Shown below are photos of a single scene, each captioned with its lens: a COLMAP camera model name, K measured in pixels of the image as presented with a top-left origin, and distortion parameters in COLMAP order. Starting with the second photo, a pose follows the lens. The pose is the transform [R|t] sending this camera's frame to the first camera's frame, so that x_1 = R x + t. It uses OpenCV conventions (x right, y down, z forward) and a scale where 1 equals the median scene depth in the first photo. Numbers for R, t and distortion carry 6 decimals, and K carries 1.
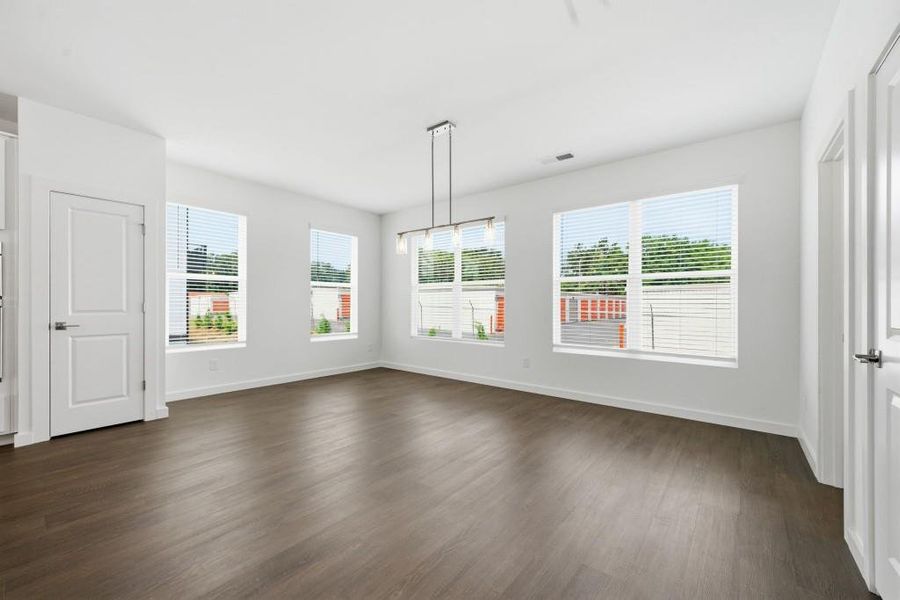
lens RADIAL K [[373.8, 0, 445.5], [0, 373.8, 304.3], [0, 0, 1]] dist [0.000471, 0.000108]
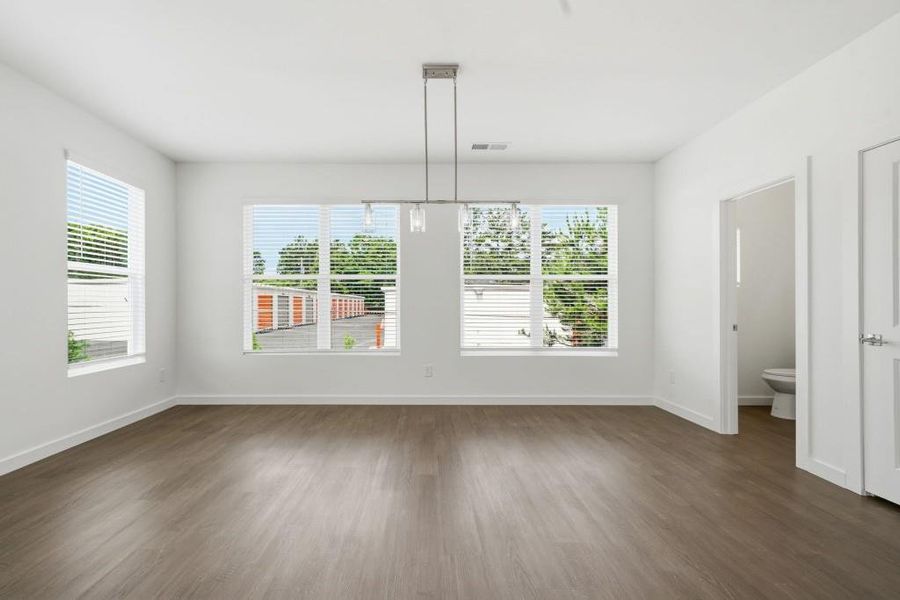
lens RADIAL K [[412.2, 0, 448.1], [0, 412.2, 297.9], [0, 0, 1]] dist [0.016754, -0.000022]
pose [[0.762721, 0.006607, 0.646694, -0.341595], [0.002232, 0.999915, -0.012848, -0.001323], [-0.646724, 0.011243, 0.762641, 0.223277]]
